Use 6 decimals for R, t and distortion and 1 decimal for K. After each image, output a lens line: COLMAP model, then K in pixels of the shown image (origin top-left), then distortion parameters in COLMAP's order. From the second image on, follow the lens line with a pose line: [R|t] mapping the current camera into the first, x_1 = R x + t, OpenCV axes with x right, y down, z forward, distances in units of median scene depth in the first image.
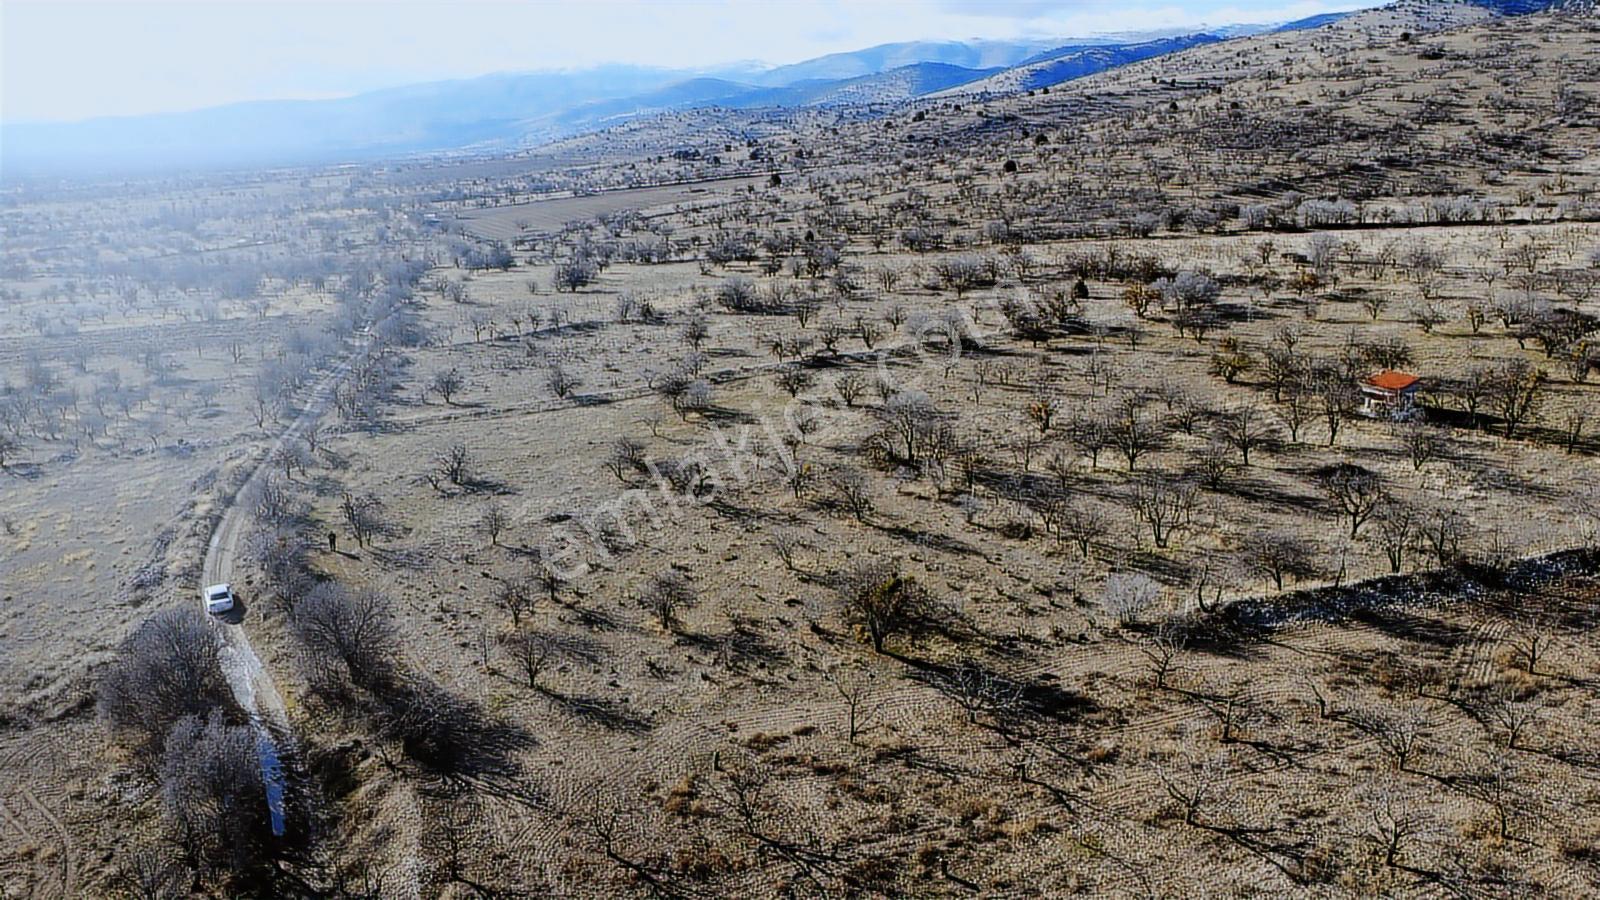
lens RADIAL K [[1158.9, 0, 803.0], [0, 1158.9, 446.6], [0, 0, 1]] dist [-0.020694, -0.025851]
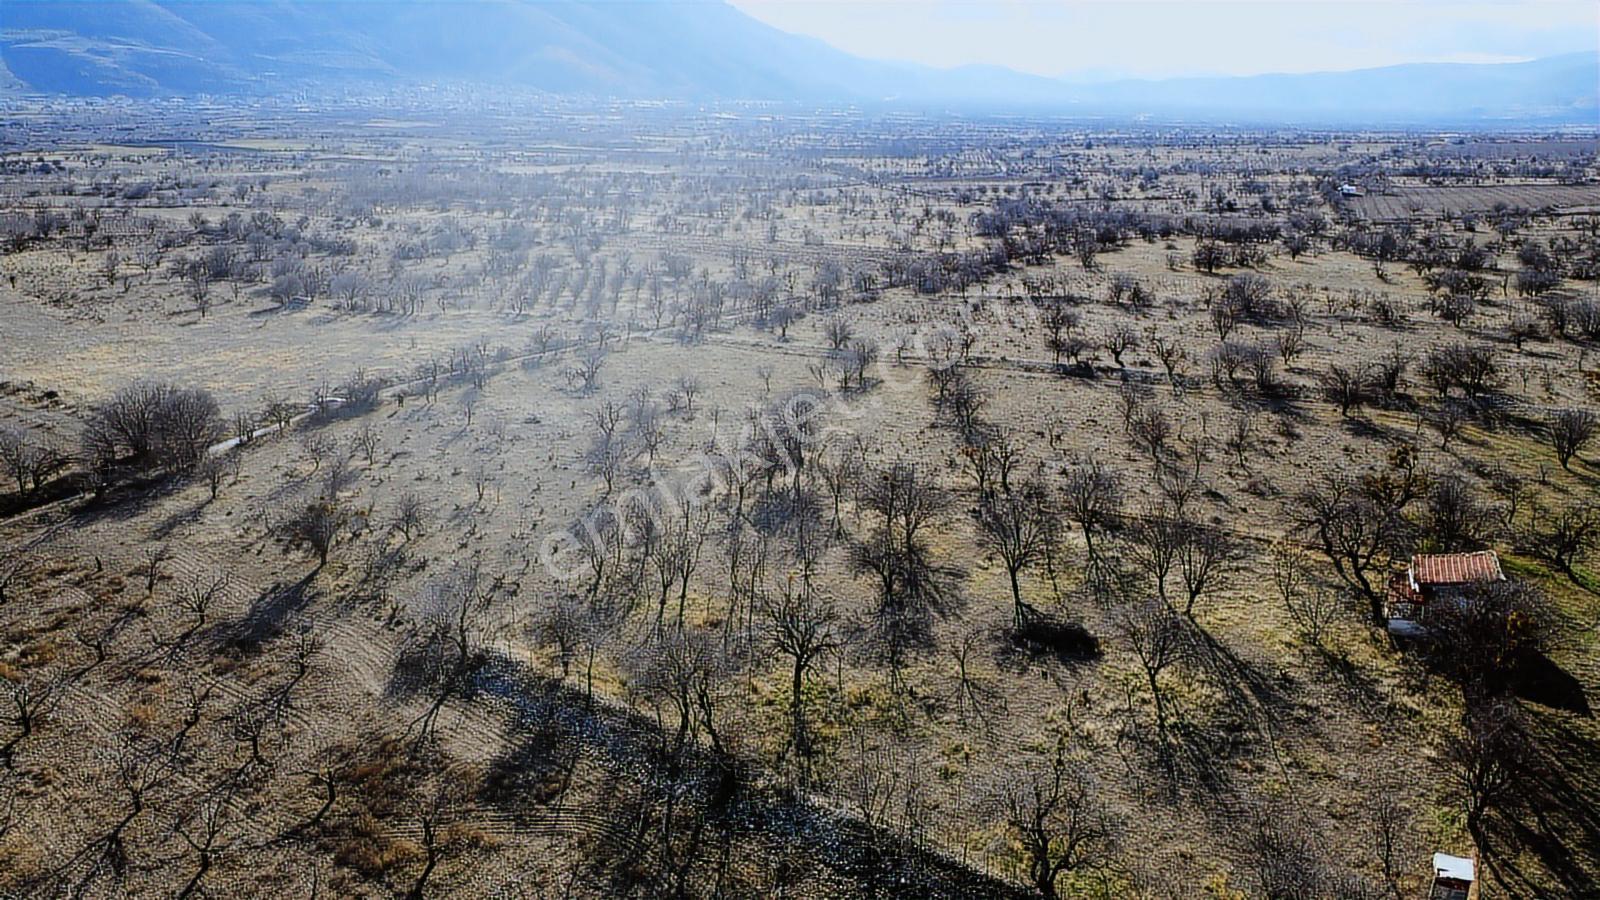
lens RADIAL K [[1158.9, 0, 803.0], [0, 1158.9, 446.6], [0, 0, 1]] dist [-0.020694, -0.025851]
pose [[0.616173, 0.254730, -0.745281, 0.644739], [-0.231817, 0.962995, 0.137484, -0.105794], [0.752723, 0.088055, 0.652422, 0.351725]]
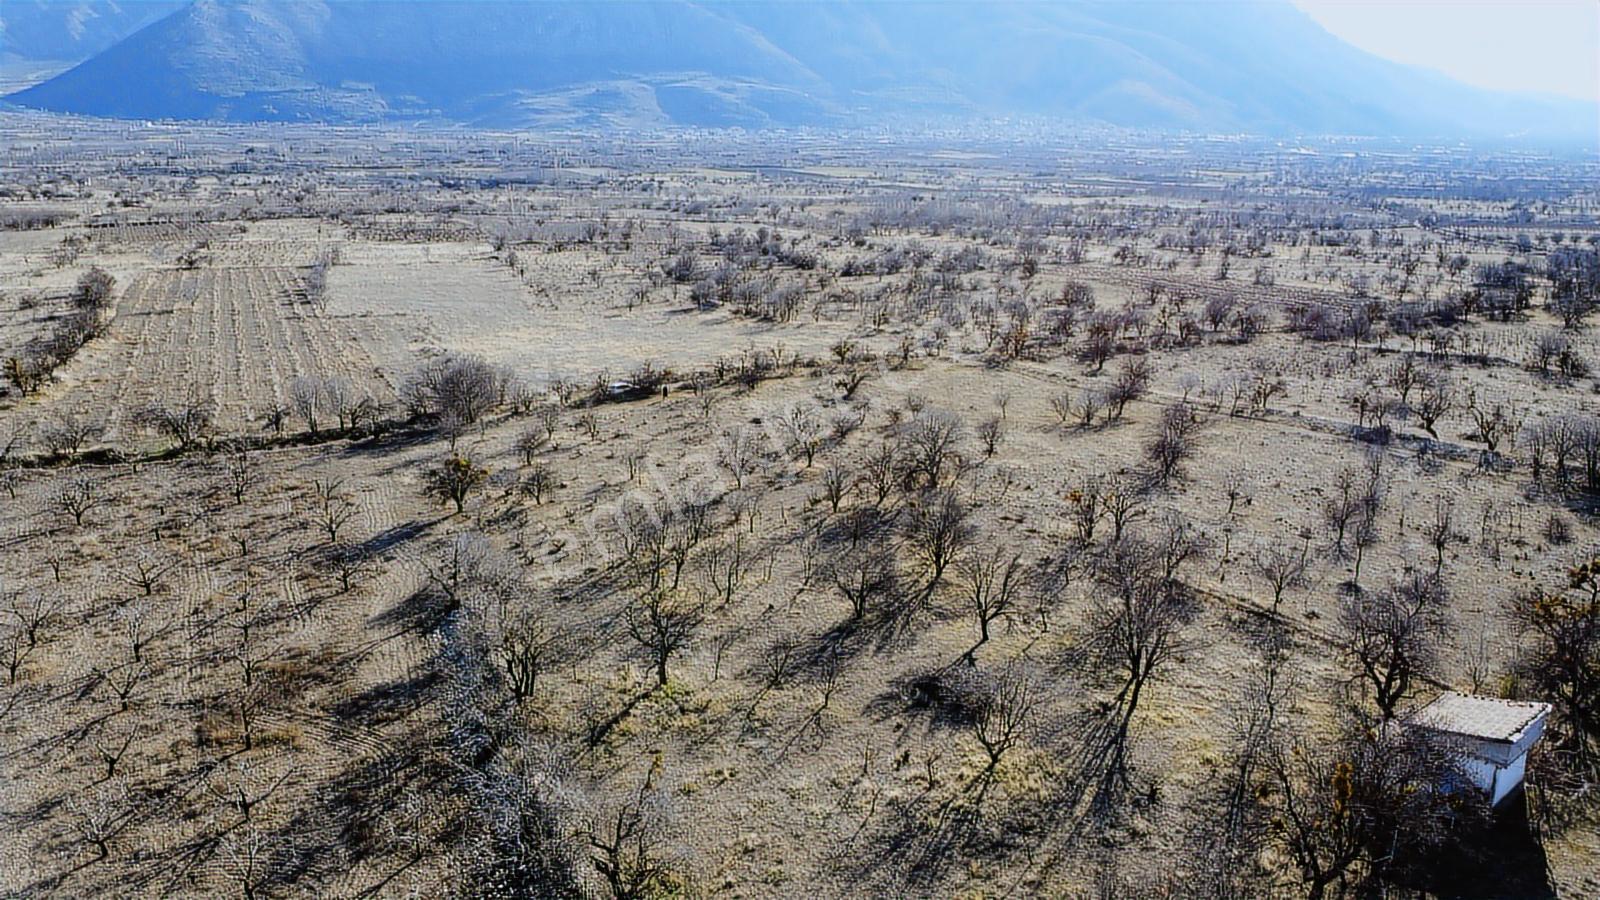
lens RADIAL K [[1158.9, 0, 803.0], [0, 1158.9, 446.6], [0, 0, 1]] dist [-0.020694, -0.025851]
pose [[0.190726, 0.283748, -0.939740, 0.743207], [-0.269683, 0.935623, 0.227771, -0.159076], [0.943872, 0.209990, 0.254970, 0.577298]]
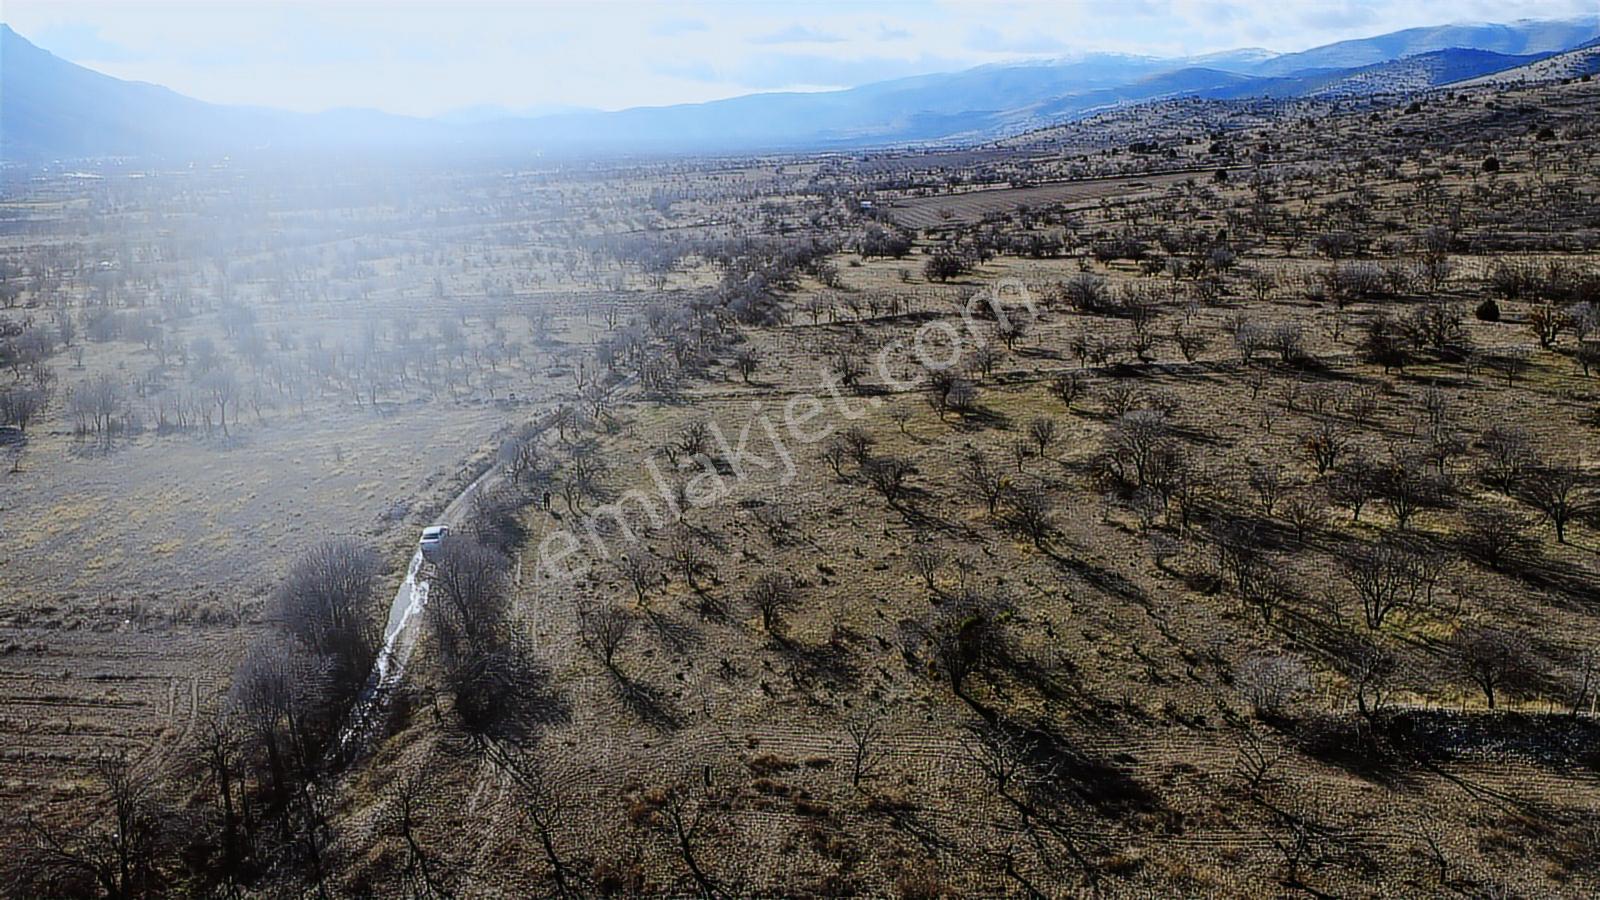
lens RADIAL K [[1158.9, 0, 803.0], [0, 1158.9, 446.6], [0, 0, 1]] dist [-0.020694, -0.025851]
pose [[0.921996, 0.102532, -0.373377, 0.154341], [-0.100159, 0.994637, 0.025808, -0.013565], [0.374021, 0.013602, 0.927321, 0.069648]]
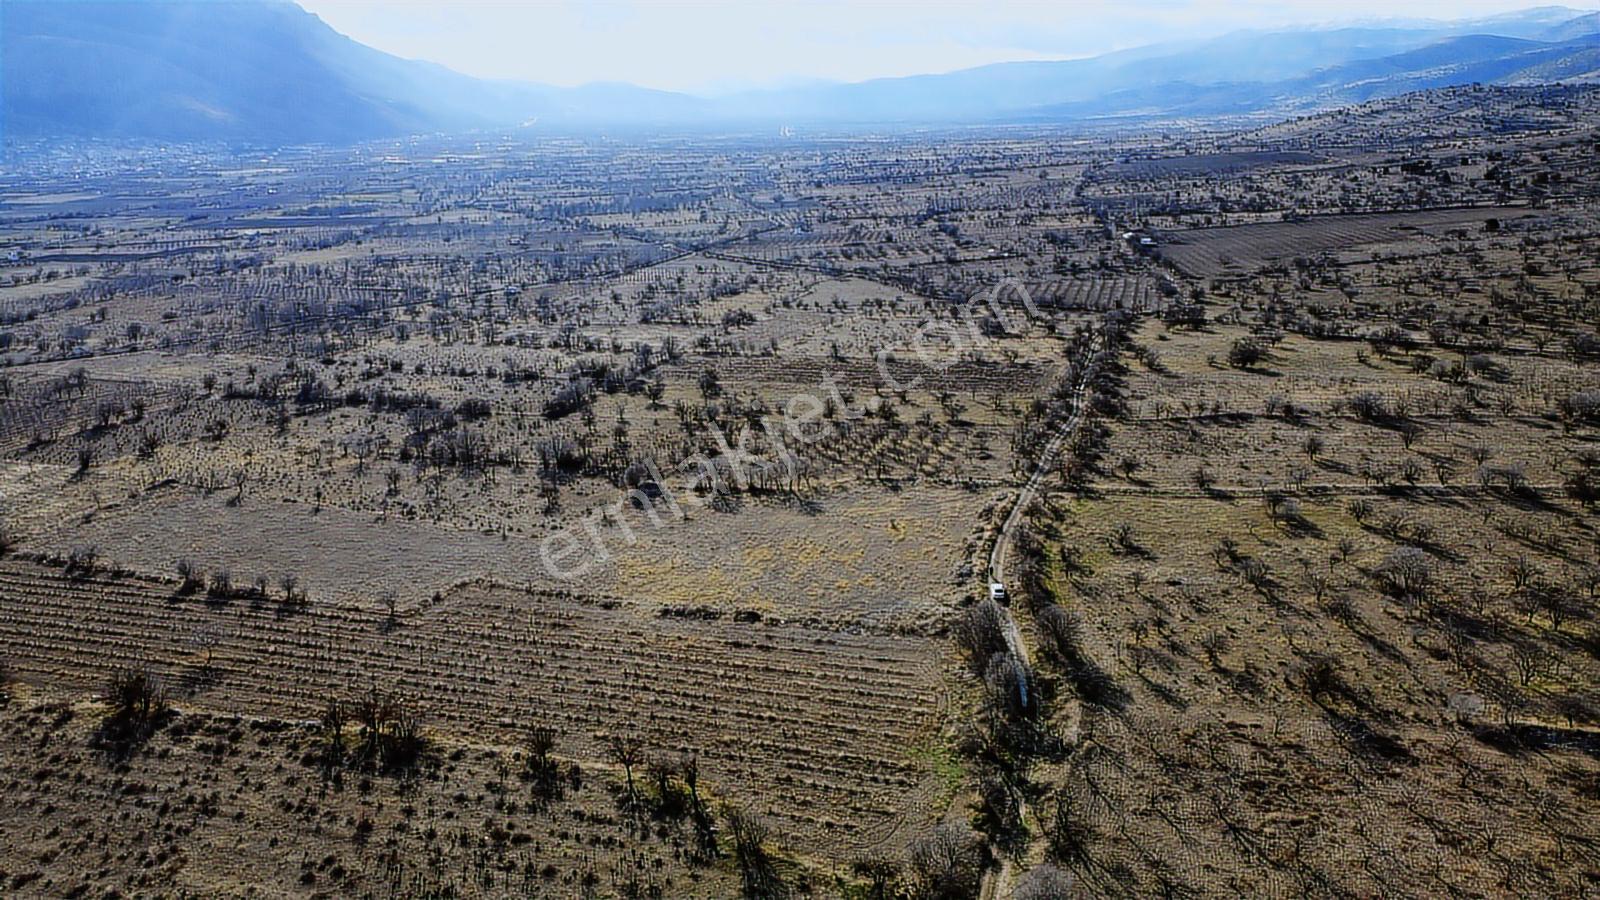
lens RADIAL K [[1158.9, 0, 803.0], [0, 1158.9, 446.6], [0, 0, 1]] dist [-0.020694, -0.025851]
pose [[0.828738, 0.151708, -0.538682, 0.190951], [-0.132638, 0.988376, 0.074297, -0.159013], [0.543692, 0.009877, 0.839227, -0.636732]]
